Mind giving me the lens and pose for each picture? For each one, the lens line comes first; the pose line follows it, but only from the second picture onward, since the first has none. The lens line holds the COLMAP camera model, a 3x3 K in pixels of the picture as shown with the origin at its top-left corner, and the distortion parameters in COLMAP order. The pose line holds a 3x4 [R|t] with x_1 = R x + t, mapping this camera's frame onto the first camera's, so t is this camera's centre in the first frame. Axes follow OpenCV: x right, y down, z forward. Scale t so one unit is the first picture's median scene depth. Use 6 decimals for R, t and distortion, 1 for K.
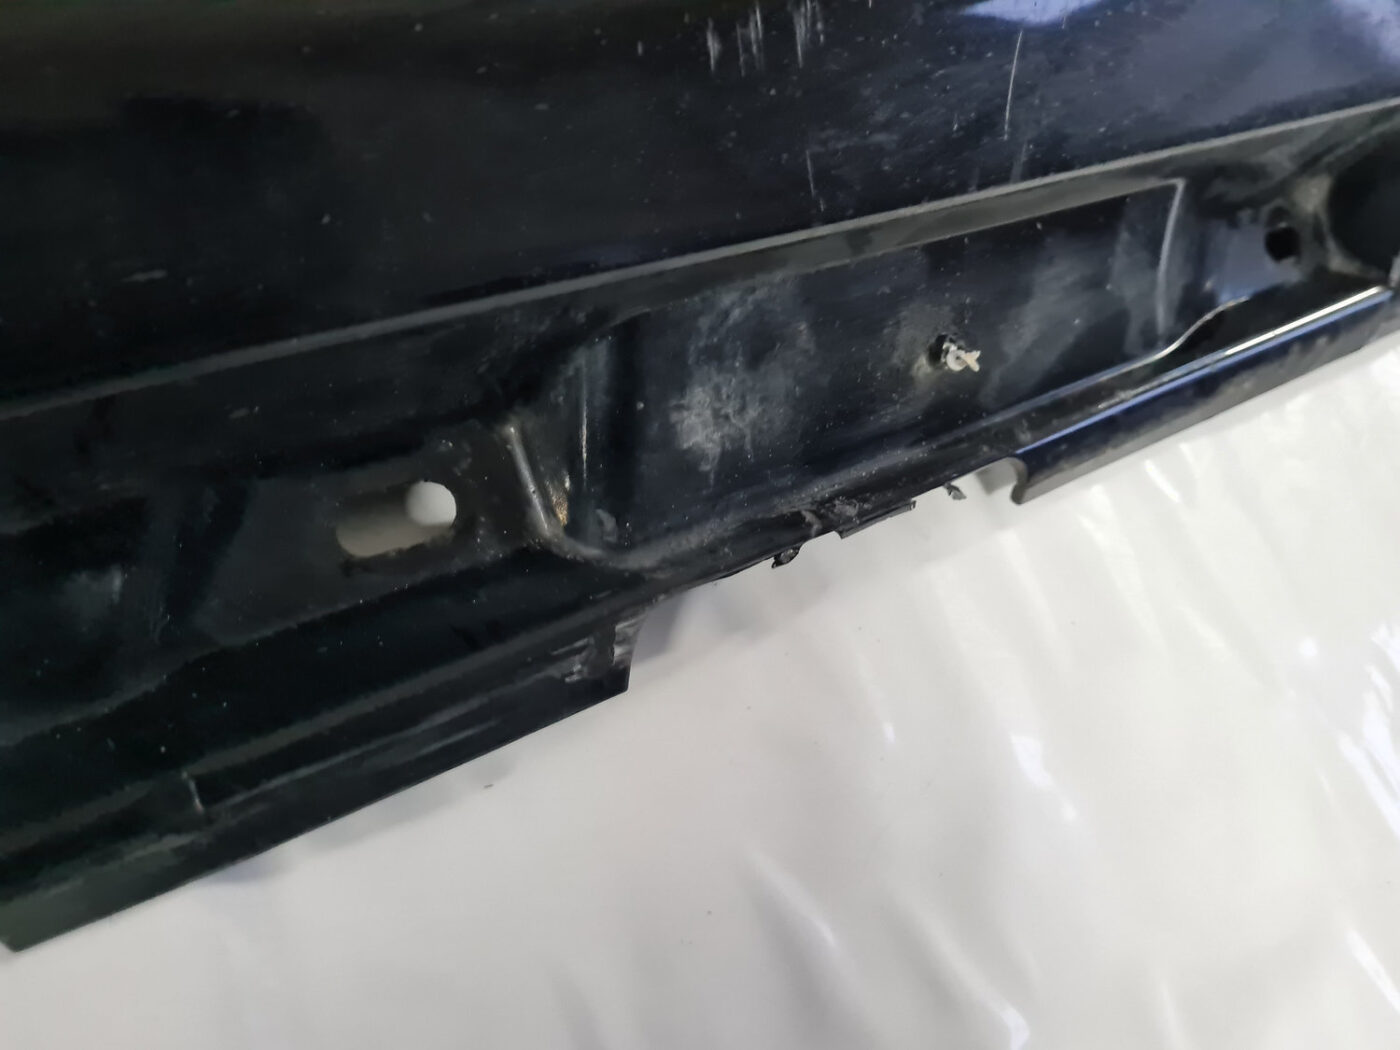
lens RADIAL K [[1054.4, 0, 701.4], [0, 1054.4, 528.9], [0, 0, 1]] dist [-0.000204, -0.000243]
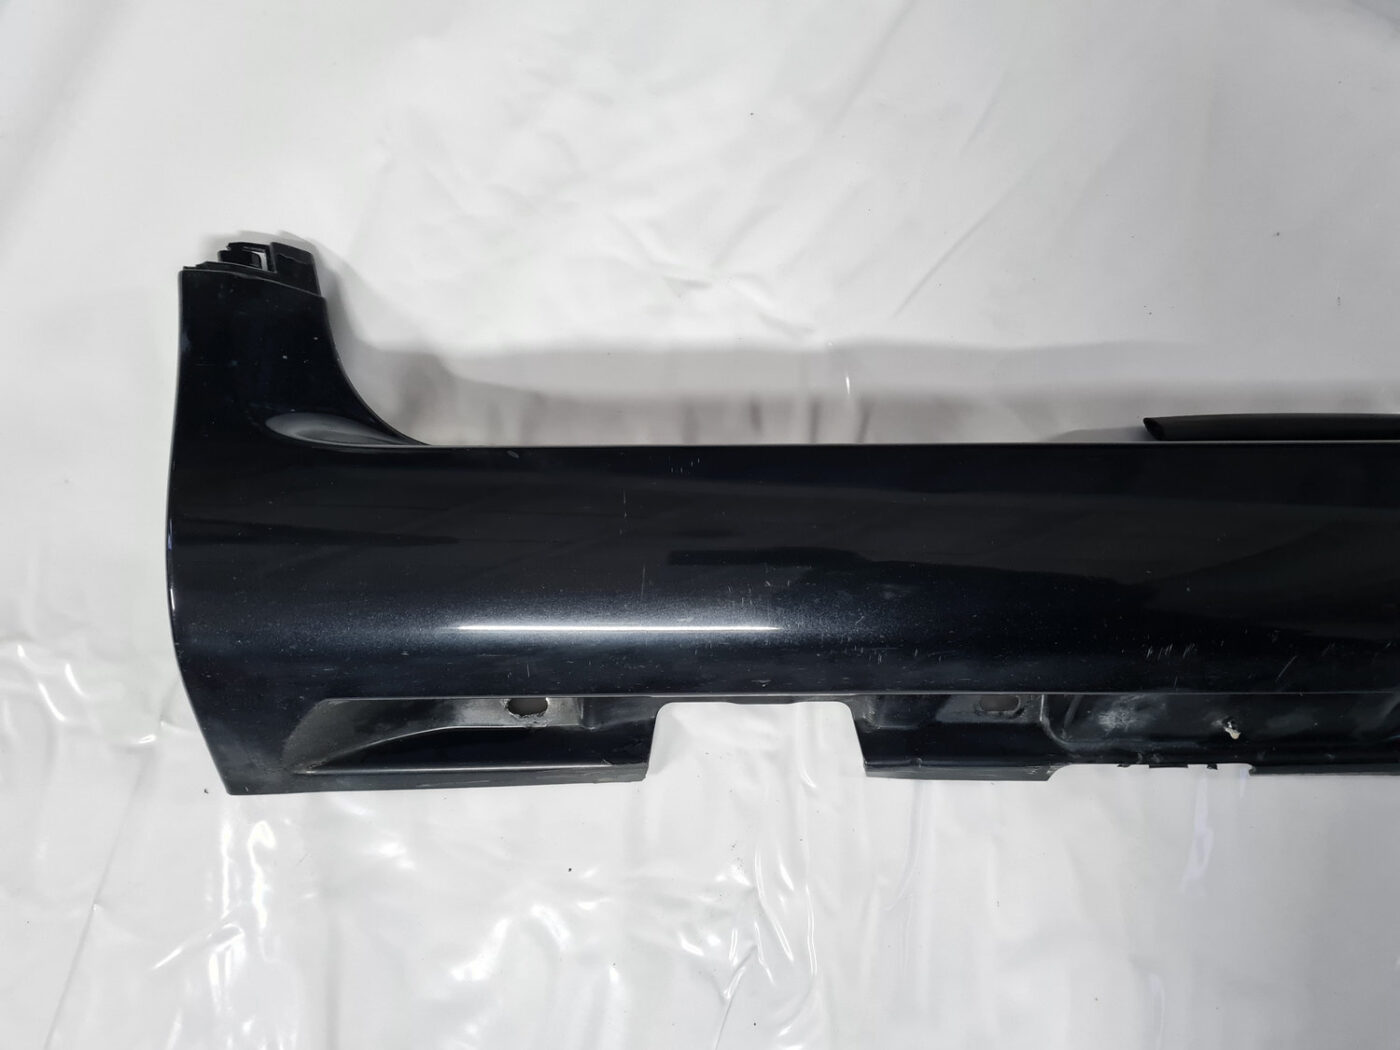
lens RADIAL K [[1054.4, 0, 700.3], [0, 1054.4, 521.4], [0, 0, 1]] dist [-0.000204, -0.000243]
pose [[0.809040, 0.432934, -0.397521, 0.004614], [-0.304555, 0.887251, 0.346457, -1.191080], [0.502694, -0.159231, 0.849673, -1.851659]]
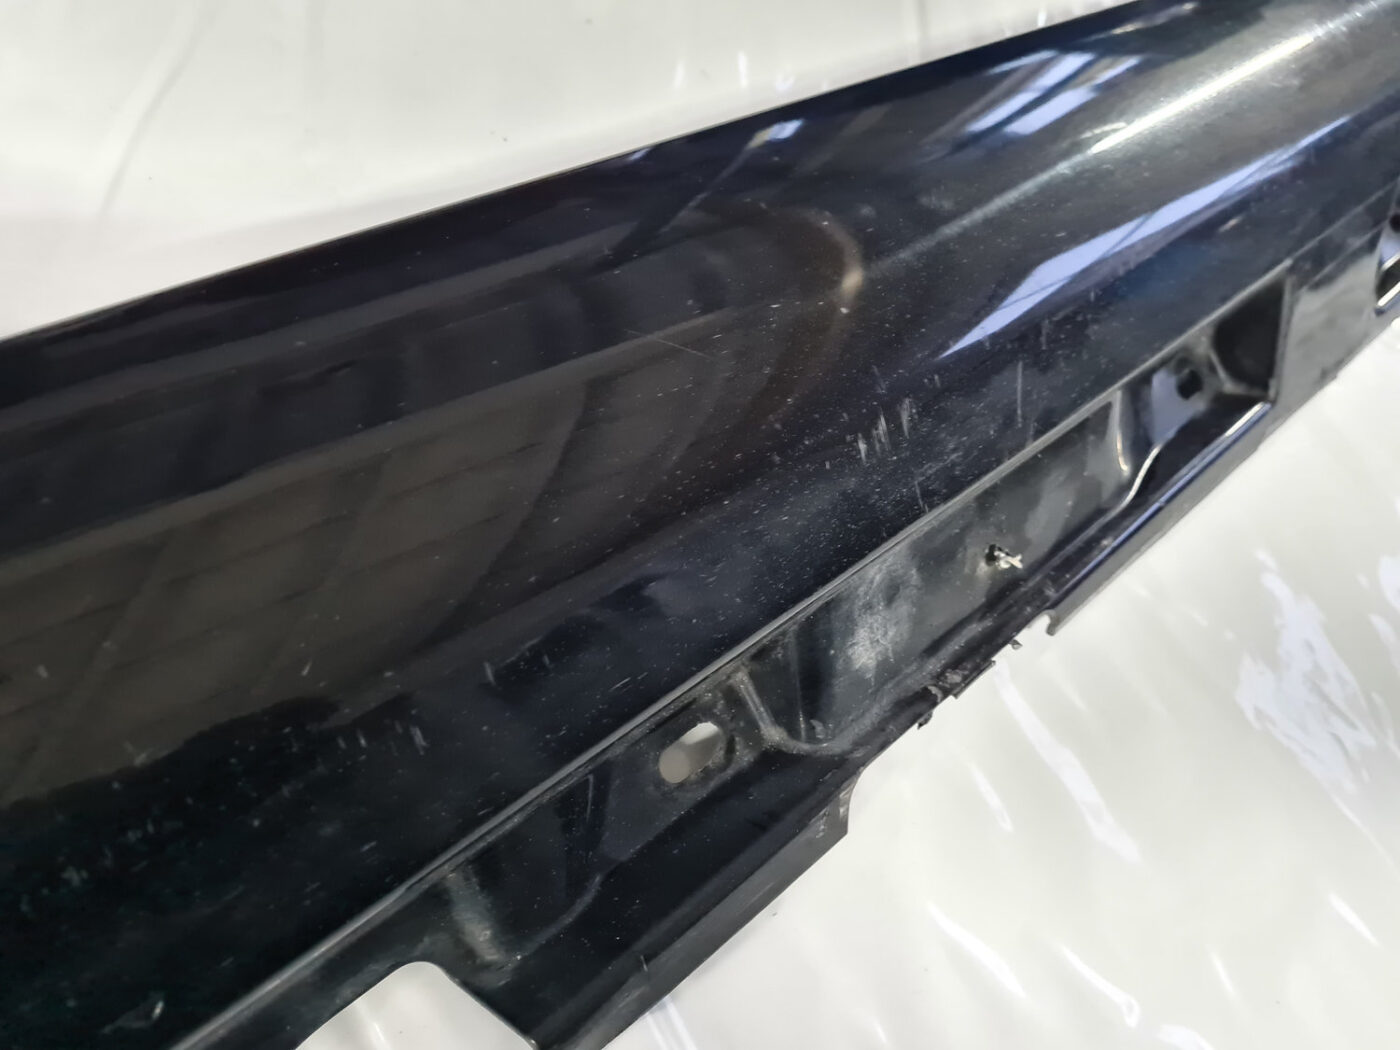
lens RADIAL K [[1054.4, 0, 701.1], [0, 1054.4, 522.6], [0, 0, 1]] dist [-0.000204, -0.000243]
pose [[0.983977, -0.166911, 0.062686, -0.286235], [0.168559, 0.985447, -0.021956, -0.277512], [-0.058109, 0.032170, 0.997792, -0.495444]]
